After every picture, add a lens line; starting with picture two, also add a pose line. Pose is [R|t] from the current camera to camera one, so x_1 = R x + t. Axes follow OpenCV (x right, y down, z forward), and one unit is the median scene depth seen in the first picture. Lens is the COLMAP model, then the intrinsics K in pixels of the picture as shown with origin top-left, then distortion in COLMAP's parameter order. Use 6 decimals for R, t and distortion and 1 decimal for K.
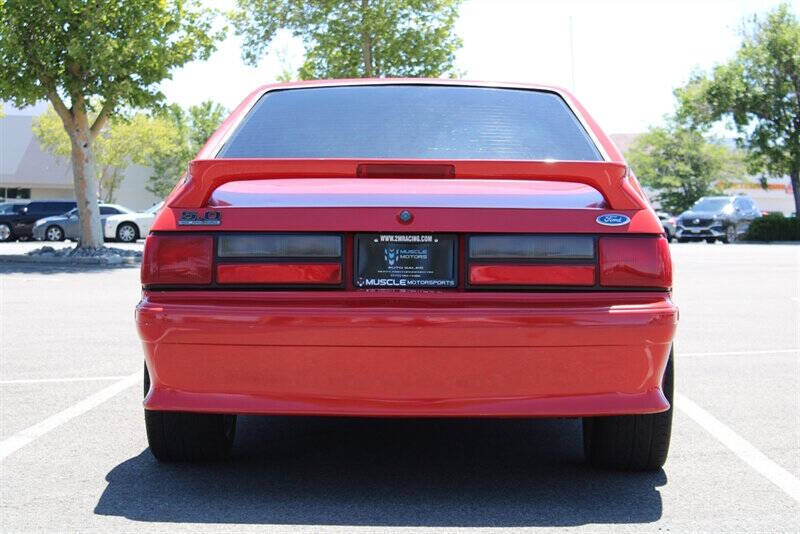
lens RADIAL K [[1802.4, 0, 375.4], [0, 1802.4, 268.3], [0, 0, 1]] dist [0.078560, 0.270300]
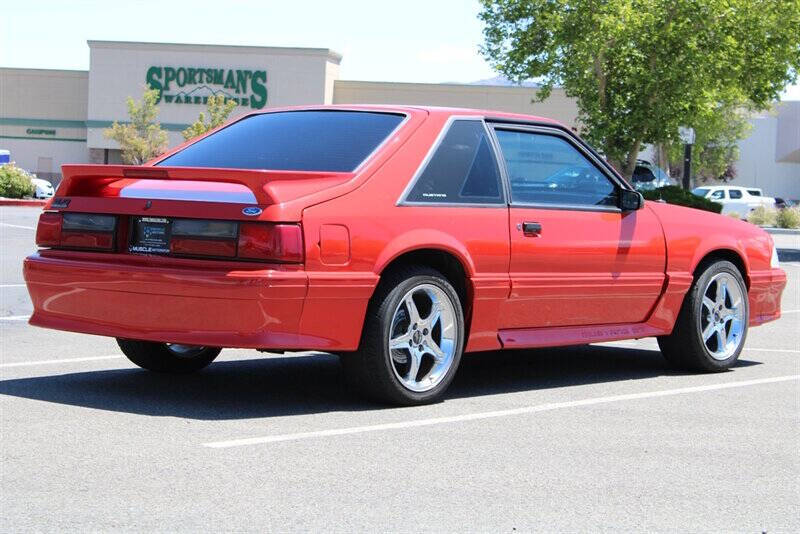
lens RADIAL K [[1918.0, 0, 424.9], [0, 1918.0, 266.7], [0, 0, 1]] dist [0.005102, 0.145971]
pose [[0.788670, 0.044221, -0.613224, 1.141644], [-0.044072, 0.998910, 0.015354, -0.012198], [0.613235, 0.014917, 0.789760, -0.096977]]
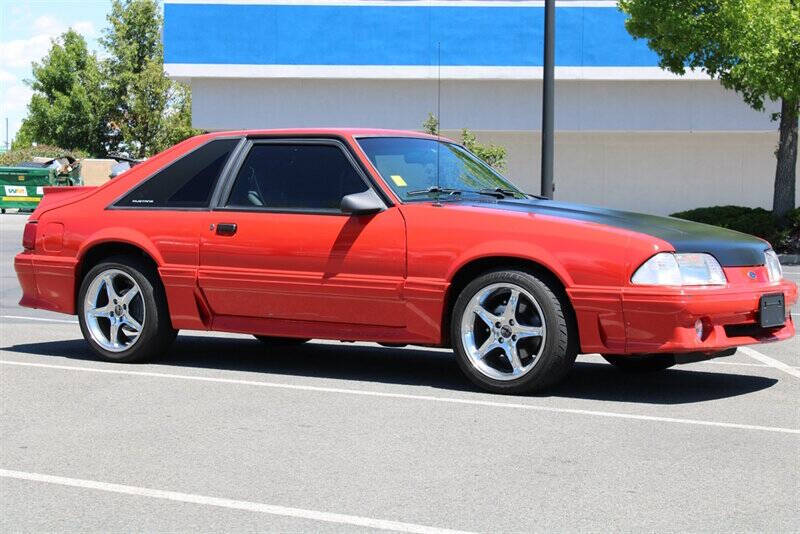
lens RADIAL K [[1802.4, 0, 375.4], [0, 1802.4, 268.3], [0, 0, 1]] dist [0.078560, 0.270300]
pose [[-0.531973, 0.015057, -0.846628, 1.656374], [-0.043346, 0.998047, 0.044986, -0.073106], [0.845651, 0.060629, -0.530281, 2.388995]]
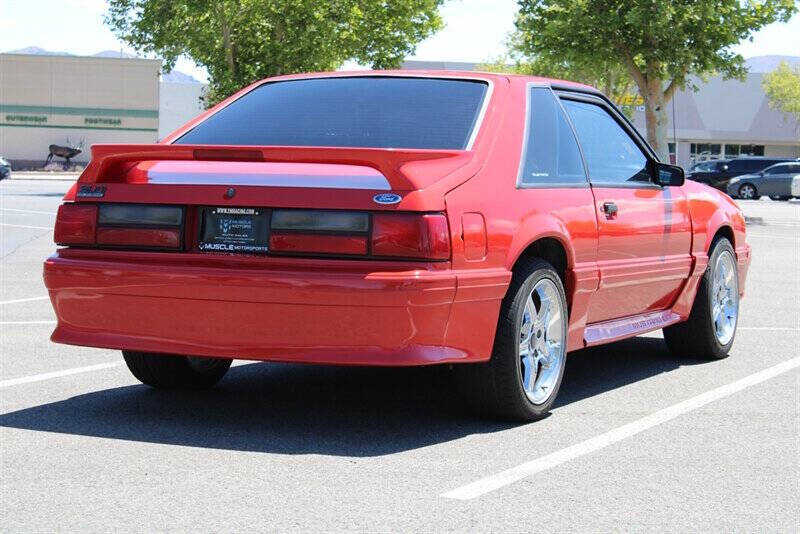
lens RADIAL K [[1802.4, 0, 375.4], [0, 1802.4, 268.3], [0, 0, 1]] dist [0.078560, 0.270300]
pose [[0.908393, 0.033504, -0.416774, 0.601859], [-0.023250, 0.999290, 0.029657, -0.016139], [0.417472, -0.017250, 0.908526, -0.057788]]
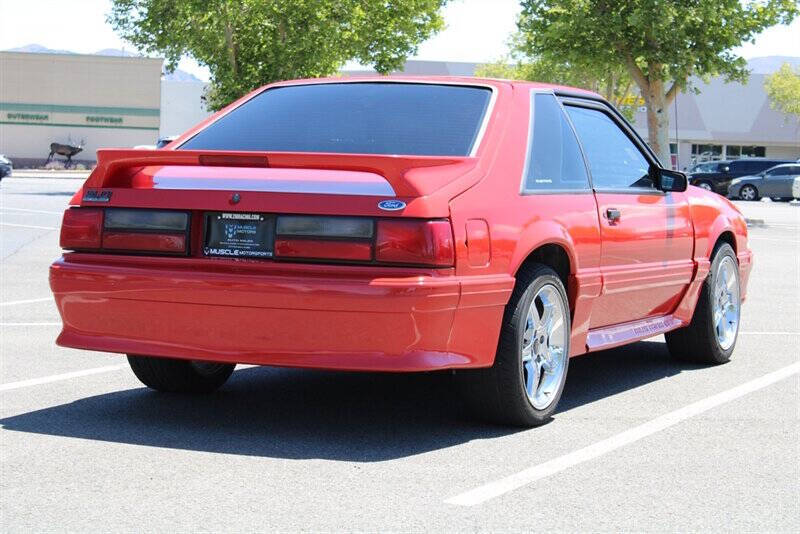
lens RADIAL K [[1802.4, 0, 375.4], [0, 1802.4, 268.3], [0, 0, 1]] dist [0.078560, 0.270300]
pose [[0.908115, 0.037329, -0.417055, 0.602261], [-0.027204, 0.999174, 0.030197, -0.020679], [0.417837, -0.016077, 0.908380, -0.064622]]
